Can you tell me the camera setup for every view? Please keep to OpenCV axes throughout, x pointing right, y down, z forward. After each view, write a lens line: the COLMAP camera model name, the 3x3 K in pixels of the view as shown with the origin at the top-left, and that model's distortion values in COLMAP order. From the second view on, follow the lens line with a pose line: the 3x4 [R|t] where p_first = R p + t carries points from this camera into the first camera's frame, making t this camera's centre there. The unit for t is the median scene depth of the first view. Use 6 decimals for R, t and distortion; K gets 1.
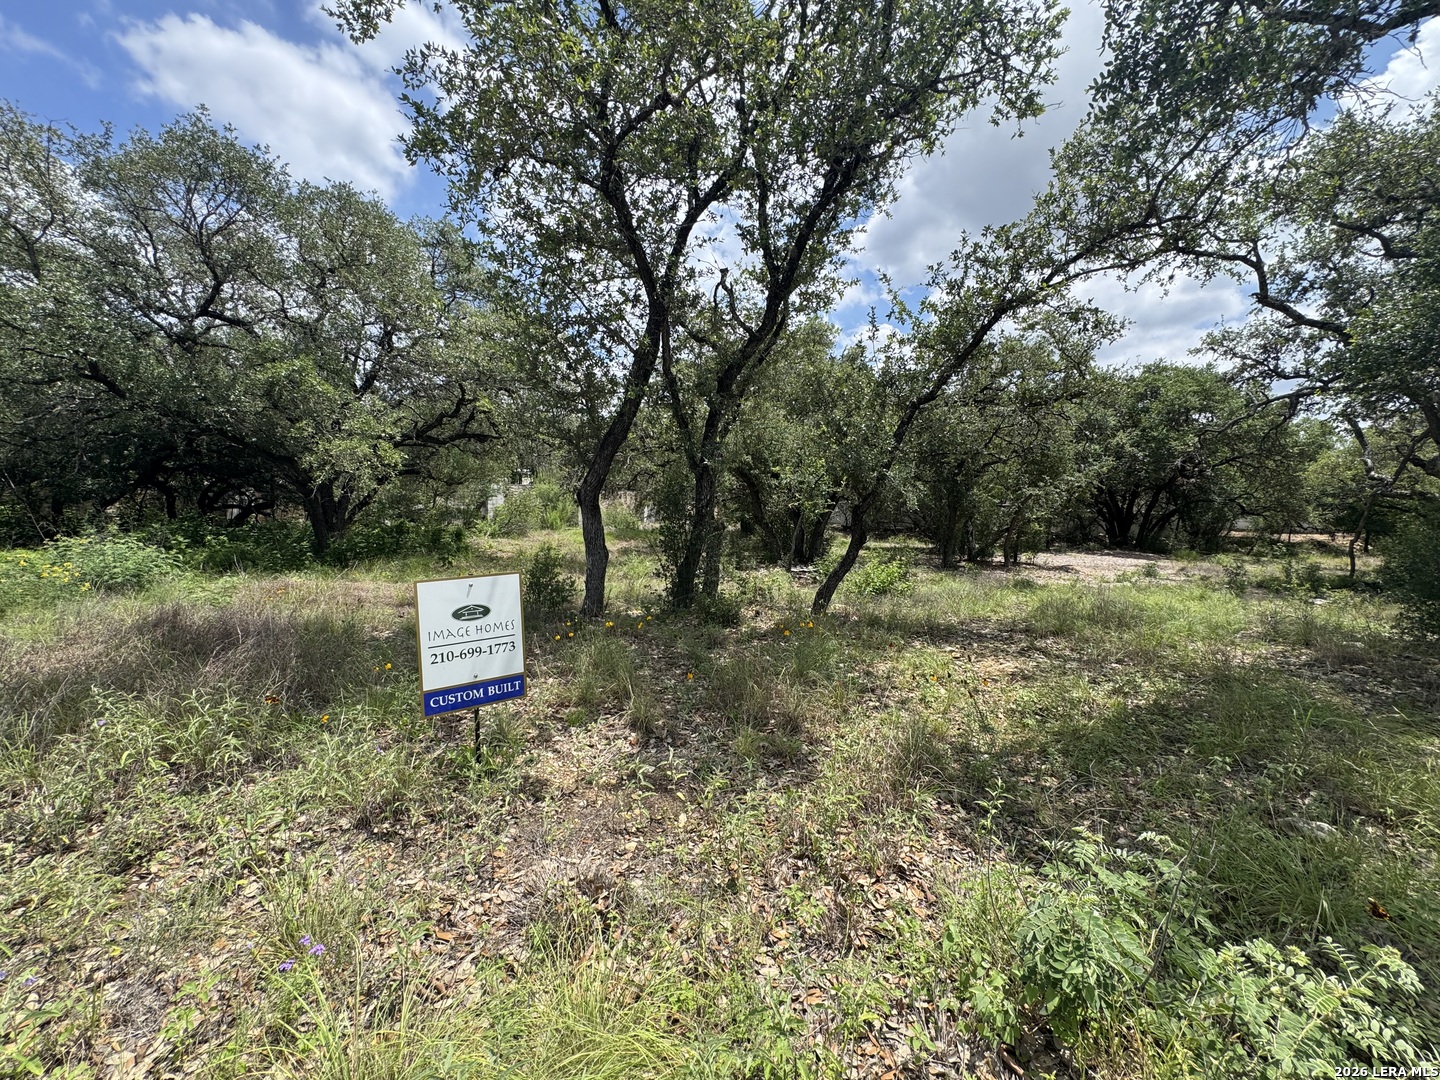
lens RADIAL K [[579.0, 0, 720.5], [0, 579.0, 537.5], [0, 0, 1]] dist [0.001027, -0.000039]
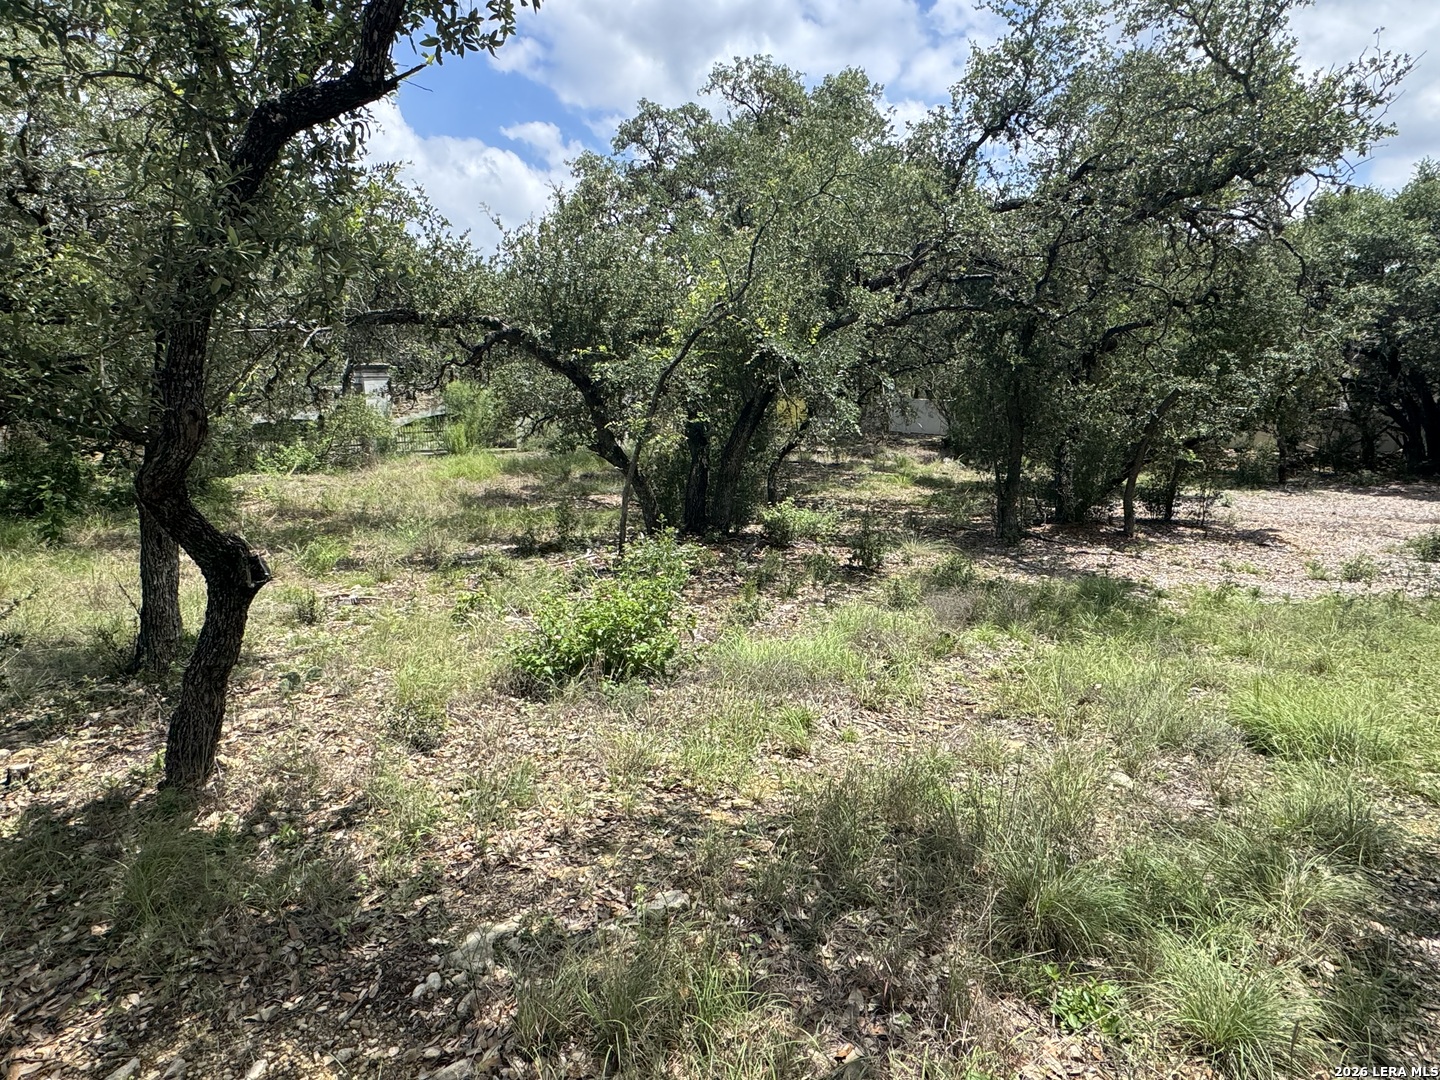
lens RADIAL K [[836.1, 0, 714.0], [0, 836.1, 538.4], [0, 0, 1]] dist [0.006089, -0.001477]
pose [[0.992672, 0.002974, -0.120803, 0.123385], [0.009422, 0.994748, 0.101916, -0.014569], [0.120472, -0.102308, 0.987431, 0.131299]]
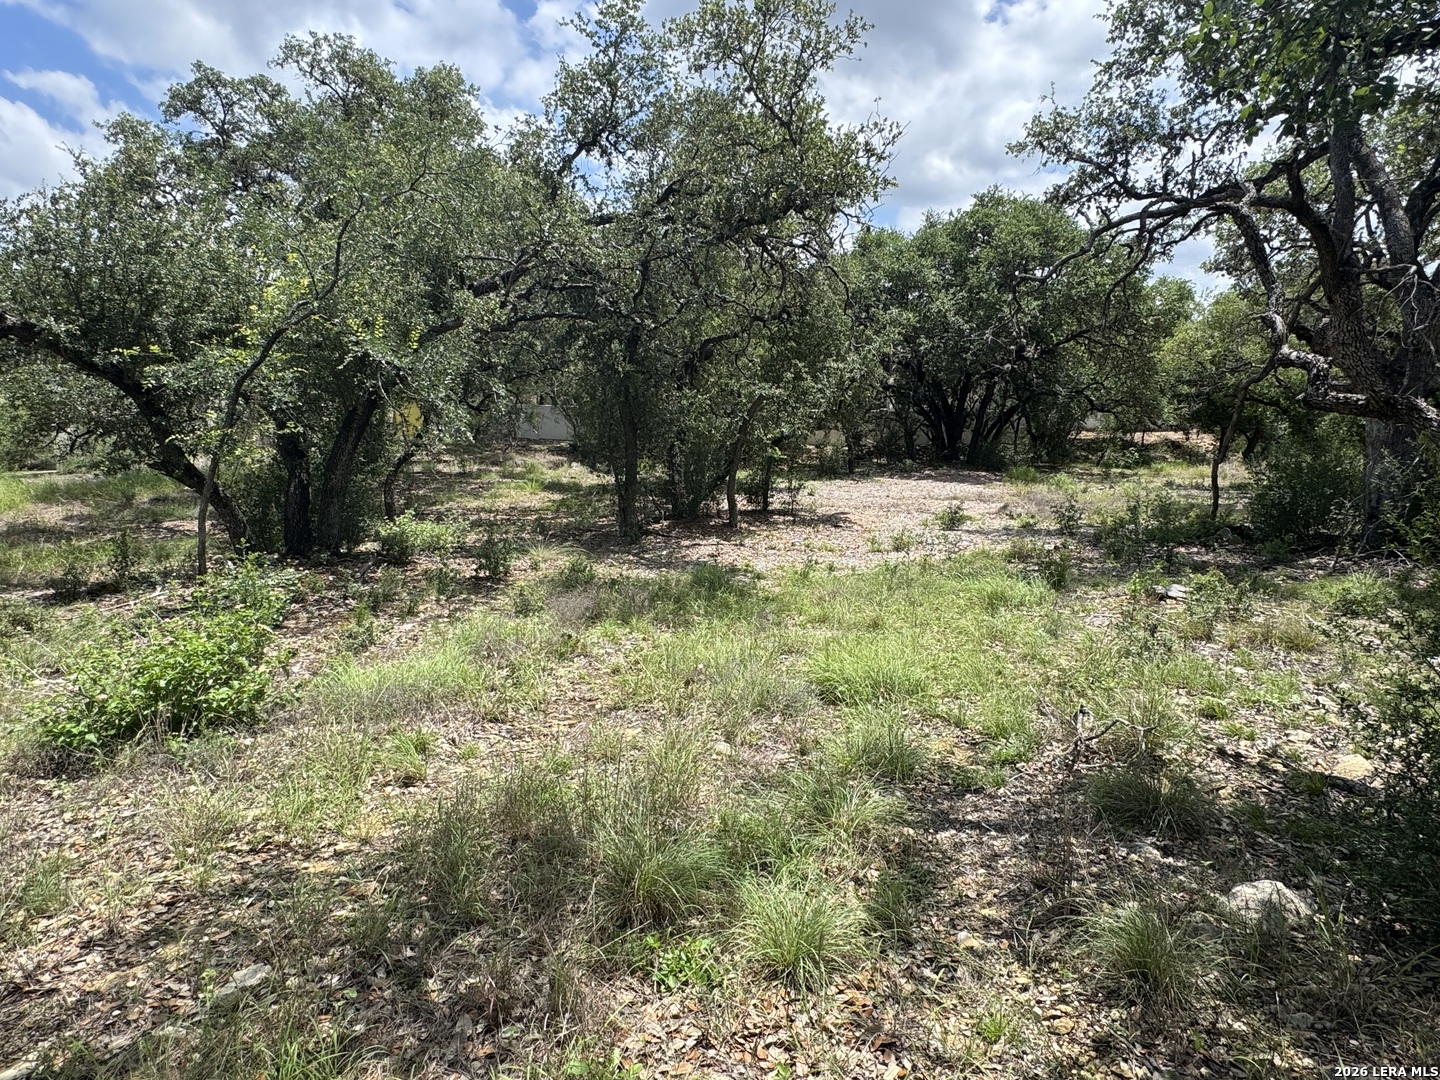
lens RADIAL K [[836.1, 0, 714.4], [0, 836.1, 543.5], [0, 0, 1]] dist [0.006089, -0.001477]
pose [[0.953096, -0.075792, 0.293026, 0.133572], [0.044621, 0.992746, 0.111645, -0.014070], [-0.299362, -0.093333, 0.949564, 0.131194]]
